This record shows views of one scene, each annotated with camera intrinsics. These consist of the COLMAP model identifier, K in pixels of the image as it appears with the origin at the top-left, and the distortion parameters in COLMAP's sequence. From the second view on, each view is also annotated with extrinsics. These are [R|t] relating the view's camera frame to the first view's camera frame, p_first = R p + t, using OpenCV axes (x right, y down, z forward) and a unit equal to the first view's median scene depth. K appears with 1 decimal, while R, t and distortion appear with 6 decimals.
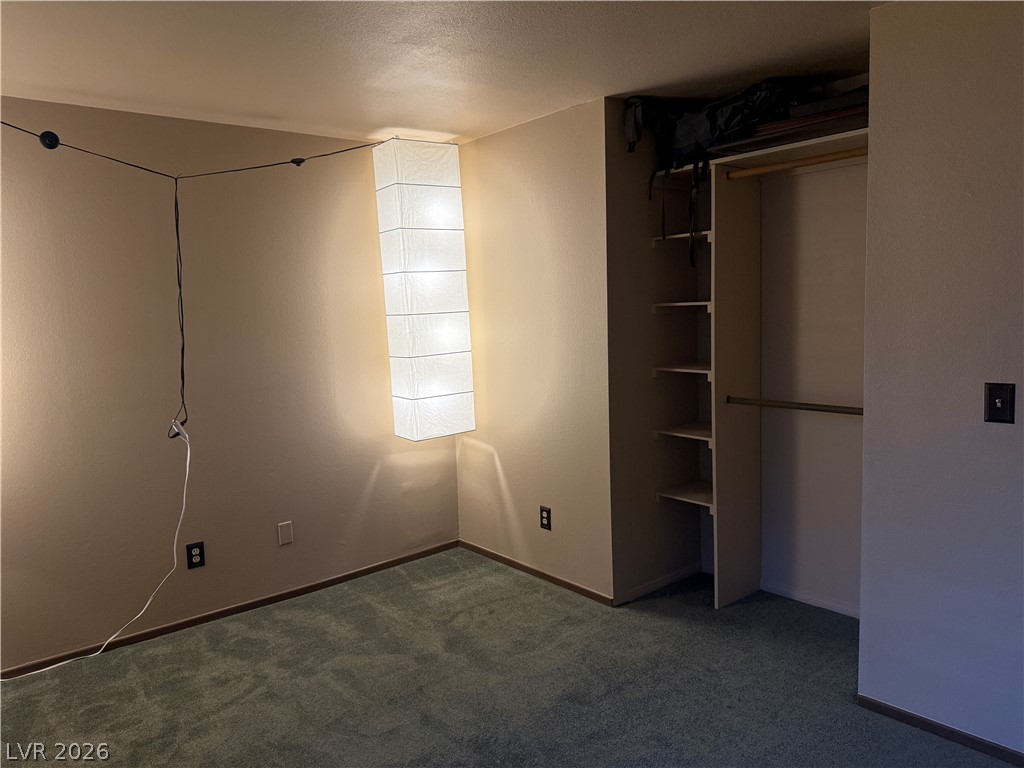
lens RADIAL K [[723.8, 0, 480.5], [0, 723.8, 391.8], [0, 0, 1]] dist [0.063990, -0.070782]
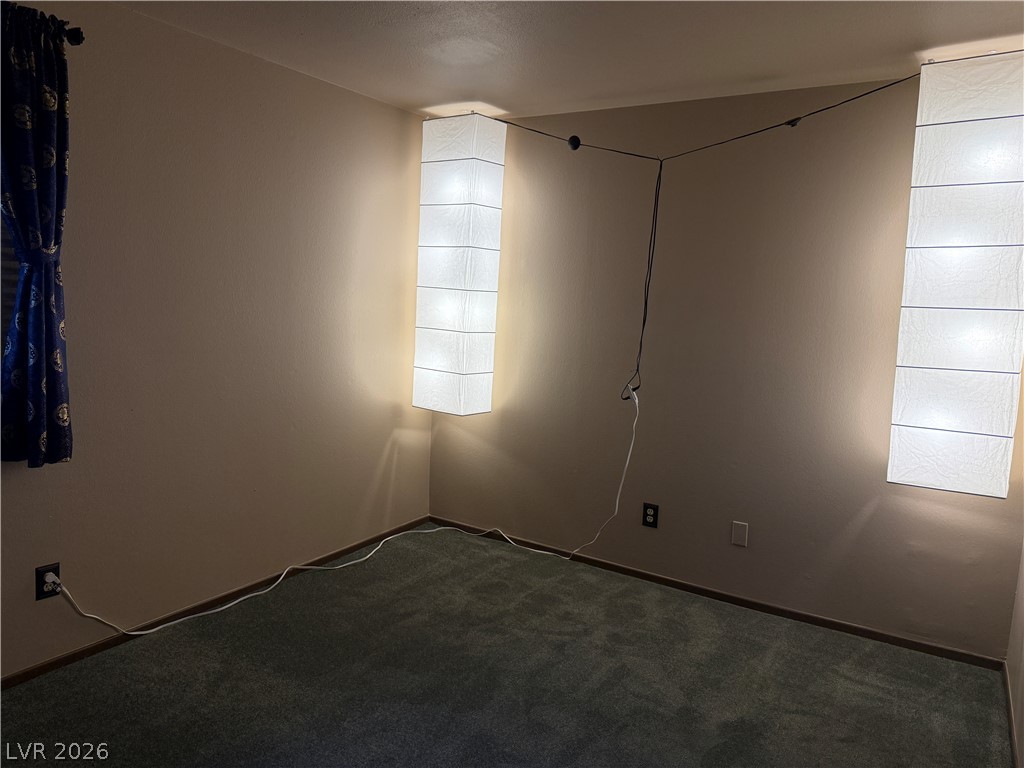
lens RADIAL K [[723.8, 0, 515.3], [0, 723.8, 381.5], [0, 0, 1]] dist [0.063990, -0.070782]
pose [[0.339805, 0.173158, -0.924418, 0.518530], [-0.163006, 0.978873, 0.123439, -0.070566], [0.926262, 0.108741, 0.360852, 0.437007]]
